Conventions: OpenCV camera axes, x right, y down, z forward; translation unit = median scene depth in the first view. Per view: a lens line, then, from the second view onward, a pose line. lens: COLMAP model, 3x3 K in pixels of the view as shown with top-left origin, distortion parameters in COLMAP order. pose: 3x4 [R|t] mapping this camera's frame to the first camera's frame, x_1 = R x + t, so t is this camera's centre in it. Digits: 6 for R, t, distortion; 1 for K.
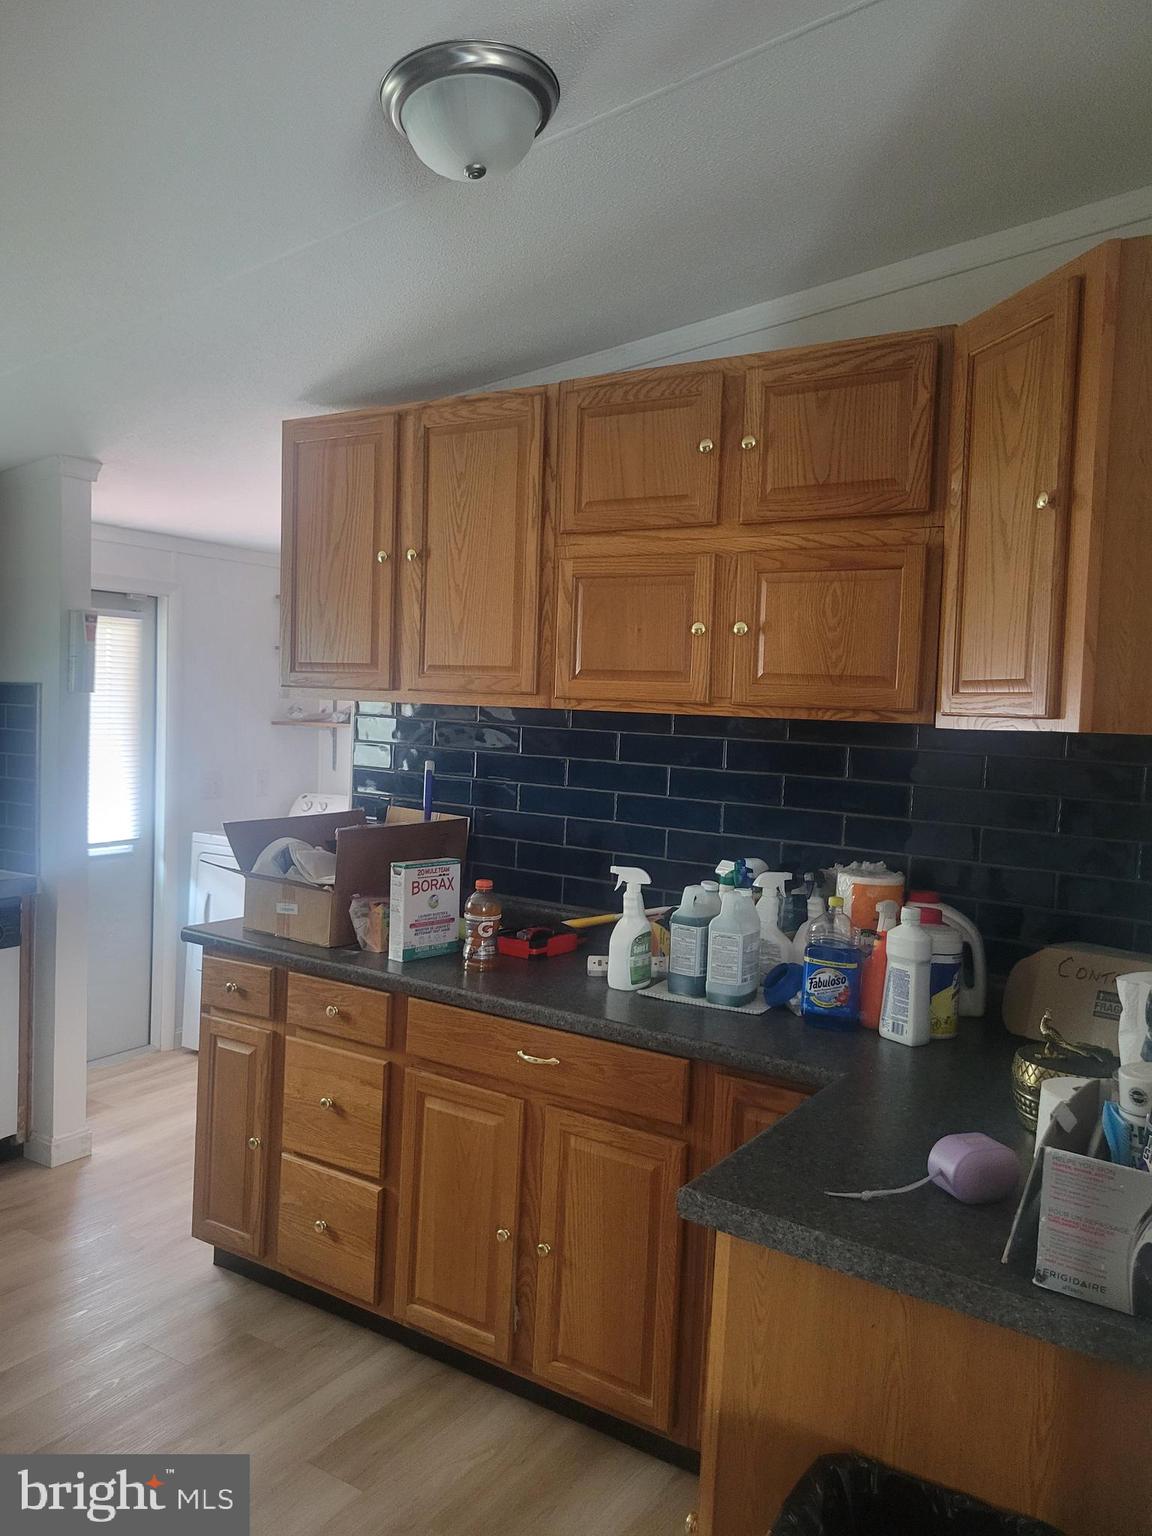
lens RADIAL K [[1177.9, 0, 576.0], [0, 1177.9, 768.0], [0, 0, 1]] dist [-0.000199, -0.000142]
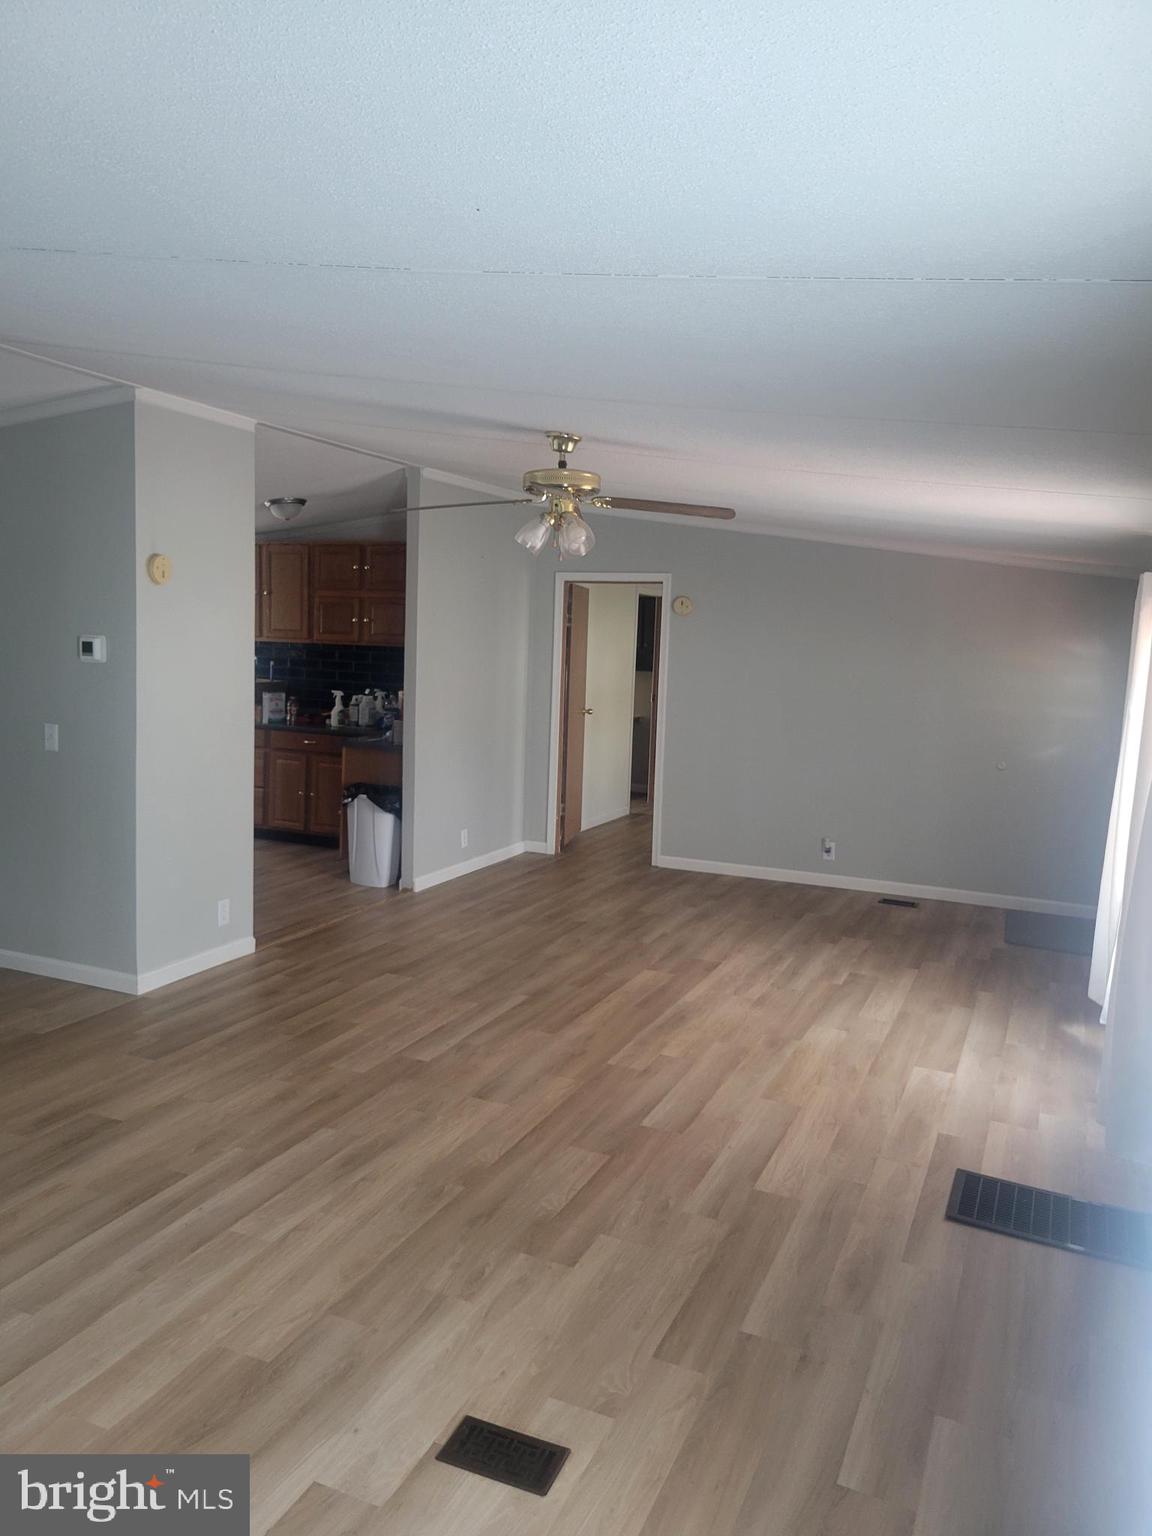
lens RADIAL K [[1155.3, 0, 548.5], [0, 1155.3, 729.4], [0, 0, 1]] dist [-0.001723, -0.000185]
pose [[0.989096, -0.022764, 0.145503, 0.155701], [0.017502, 0.999149, 0.037347, 0.079473], [-0.146230, -0.034393, 0.988653, -2.288598]]
